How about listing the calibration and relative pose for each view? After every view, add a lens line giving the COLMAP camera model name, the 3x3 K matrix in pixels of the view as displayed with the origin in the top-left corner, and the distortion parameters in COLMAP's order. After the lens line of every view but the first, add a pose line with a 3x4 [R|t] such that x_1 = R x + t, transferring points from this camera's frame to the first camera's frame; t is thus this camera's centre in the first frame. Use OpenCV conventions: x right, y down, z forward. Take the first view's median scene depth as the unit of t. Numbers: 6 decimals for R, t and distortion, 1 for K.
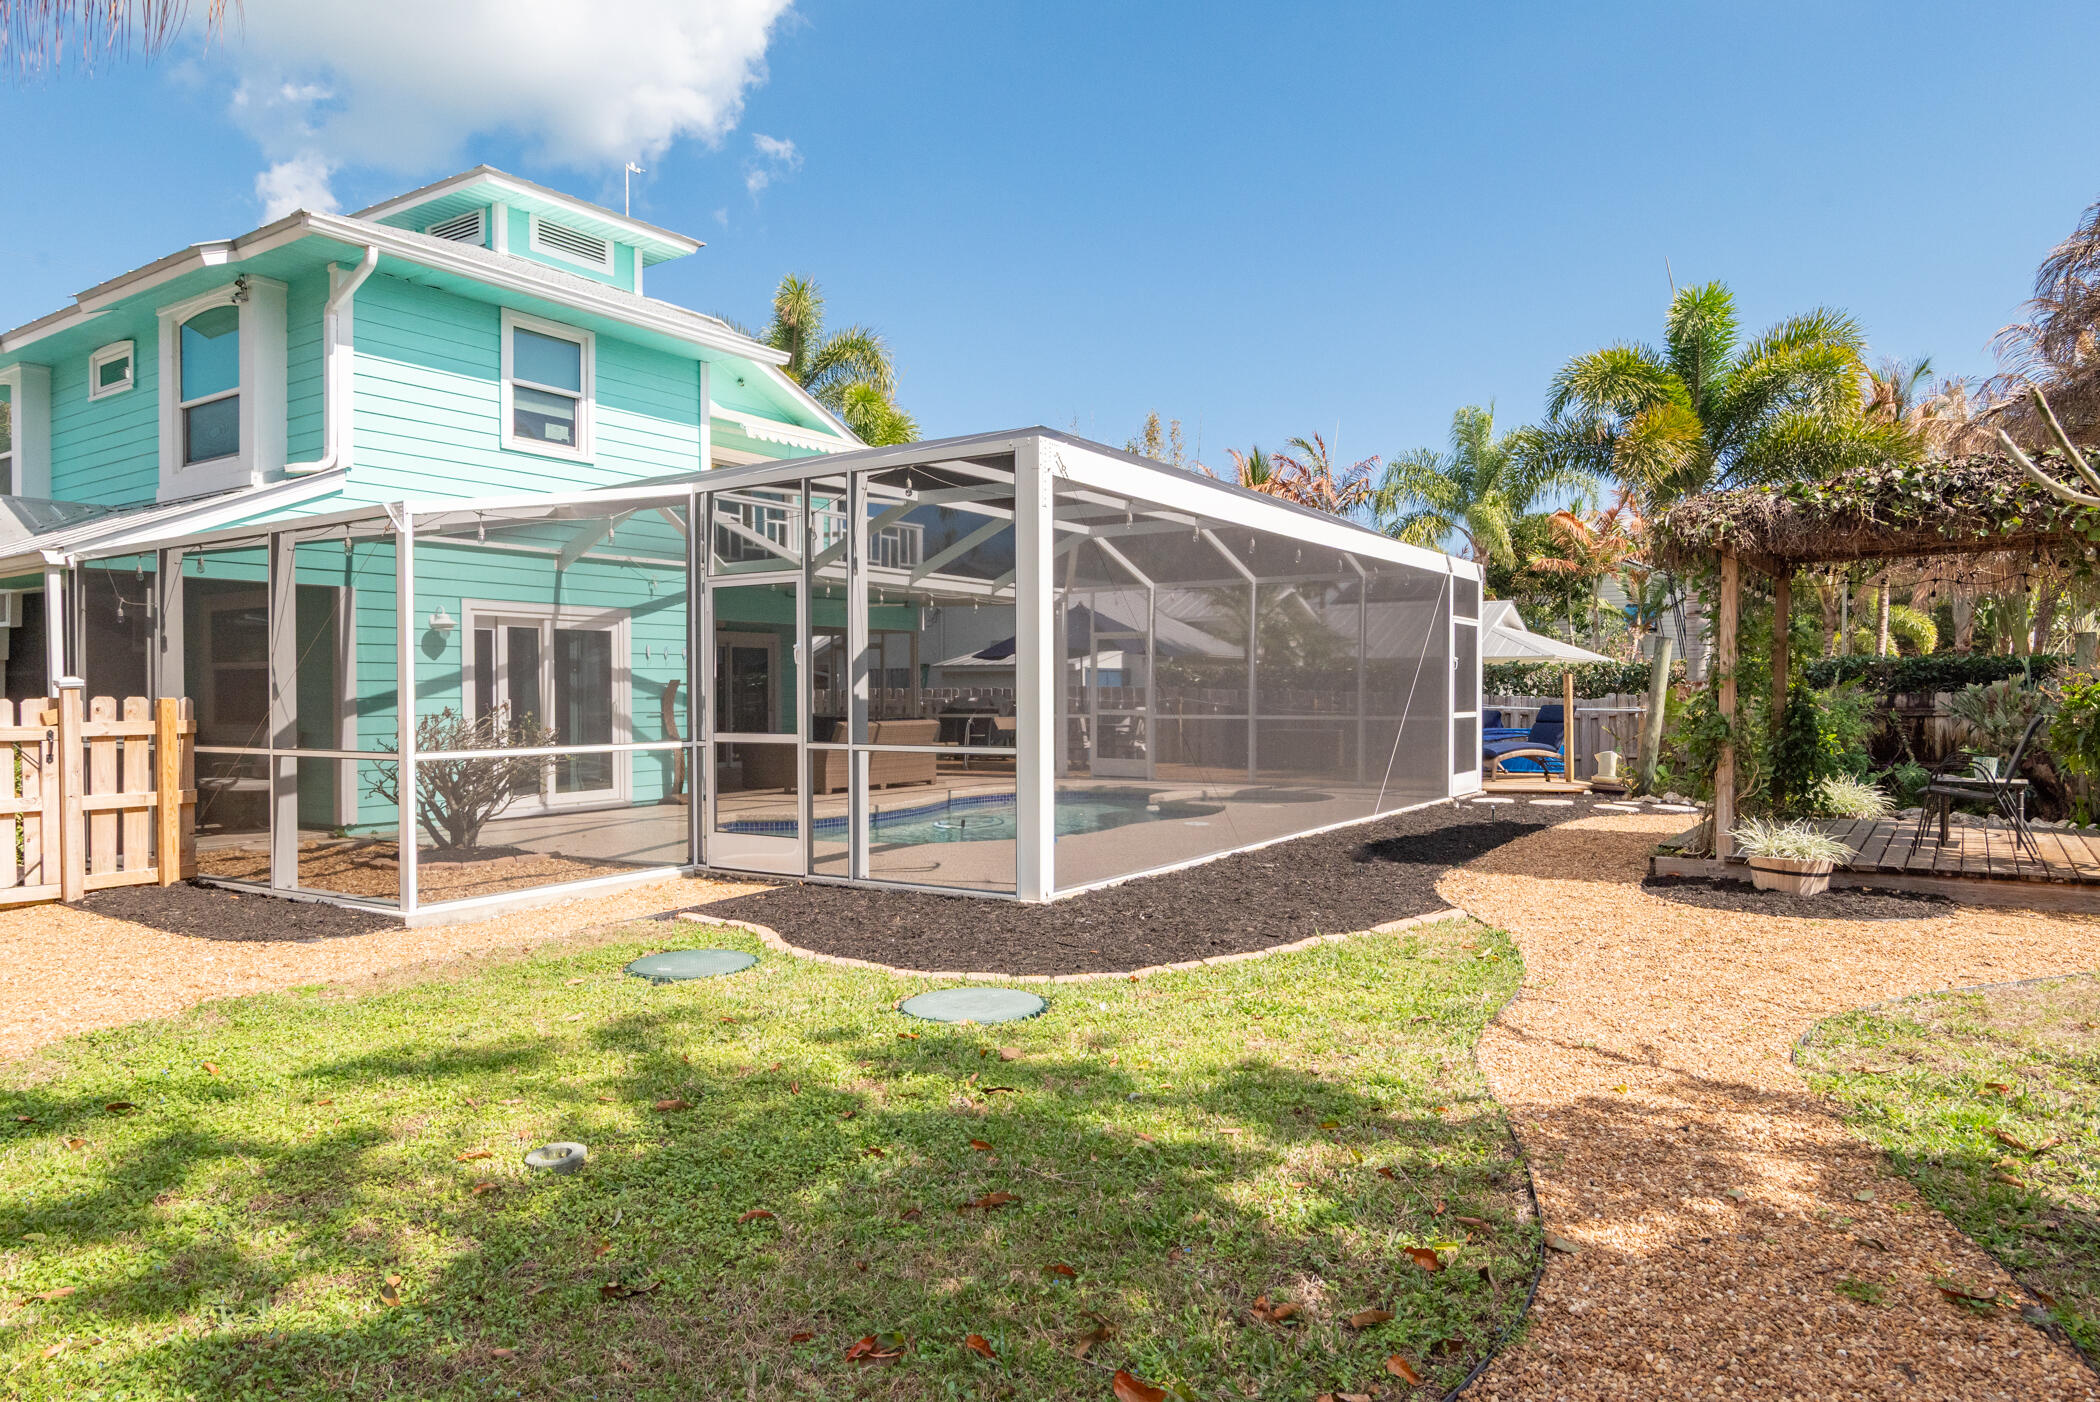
lens RADIAL K [[1298.3, 0, 1060.1], [0, 1298.3, 696.0], [0, 0, 1]] dist [-0.006517, -0.000306]
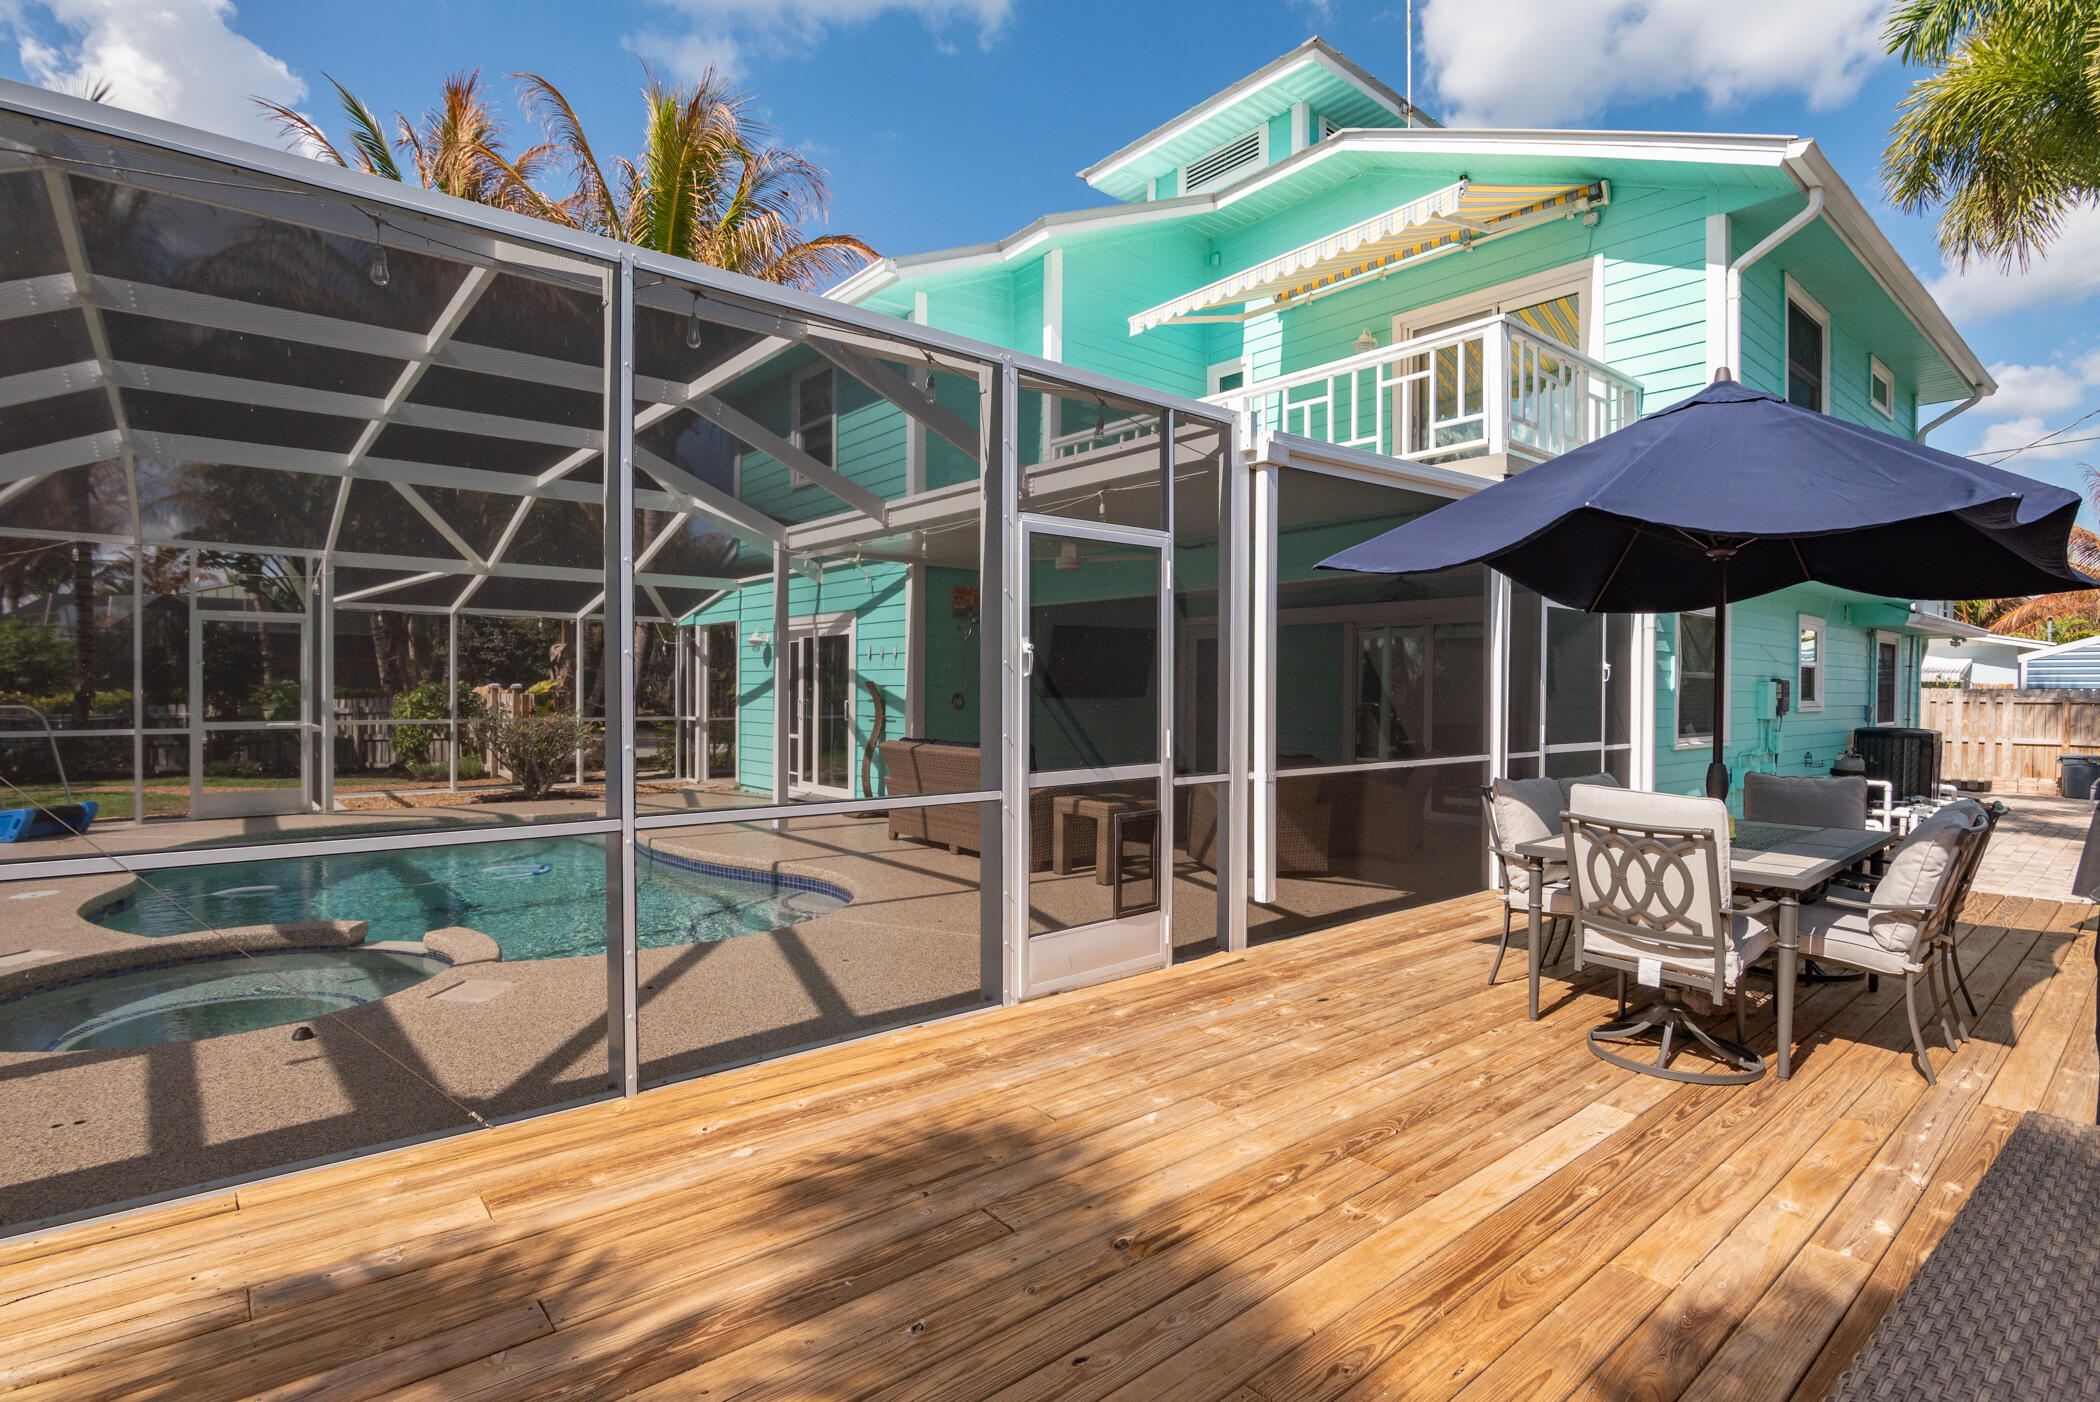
lens RADIAL K [[1025.4, 0, 1053.9], [0, 1025.4, 698.2], [0, 0, 1]] dist [-0.018734, 0.000190]
pose [[-0.288005, 0.012471, -0.957548, 0.452703], [-0.007624, 0.999854, 0.015315, -0.015702], [0.957599, 0.011711, -0.287867, 1.661261]]
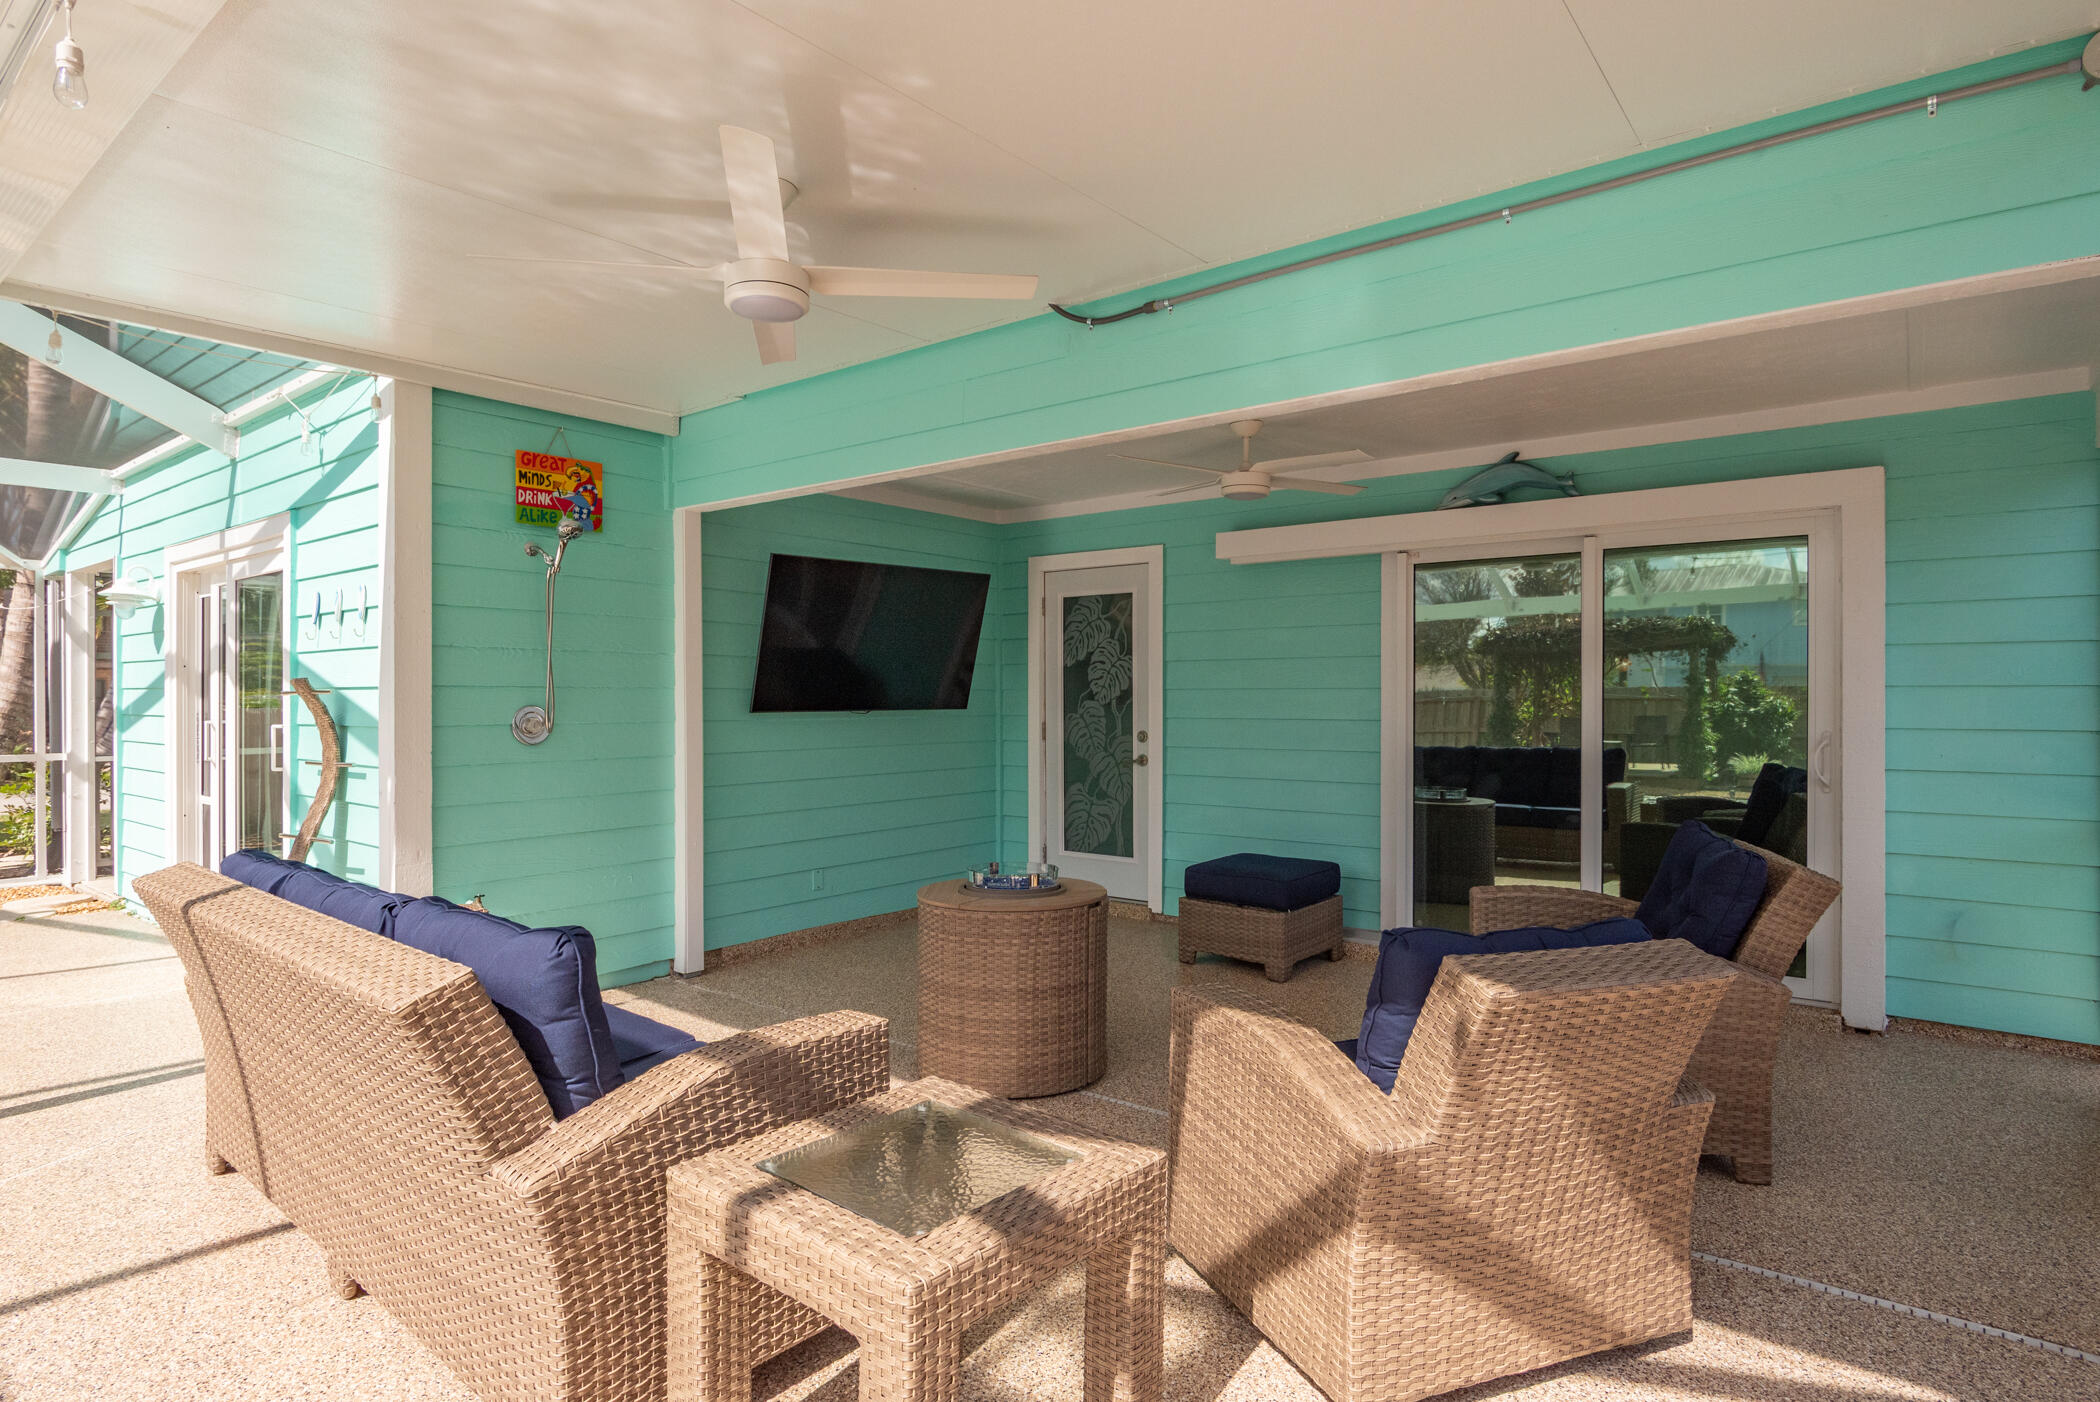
lens RADIAL K [[1118.6, 0, 1045.9], [0, 1118.6, 693.3], [0, 0, 1]] dist [0.003961, 0.000523]
pose [[-0.102890, 0.003641, -0.994686, 0.007392], [-0.004697, 0.999980, 0.004146, -0.013072], [0.994682, 0.005099, -0.102871, 1.555227]]
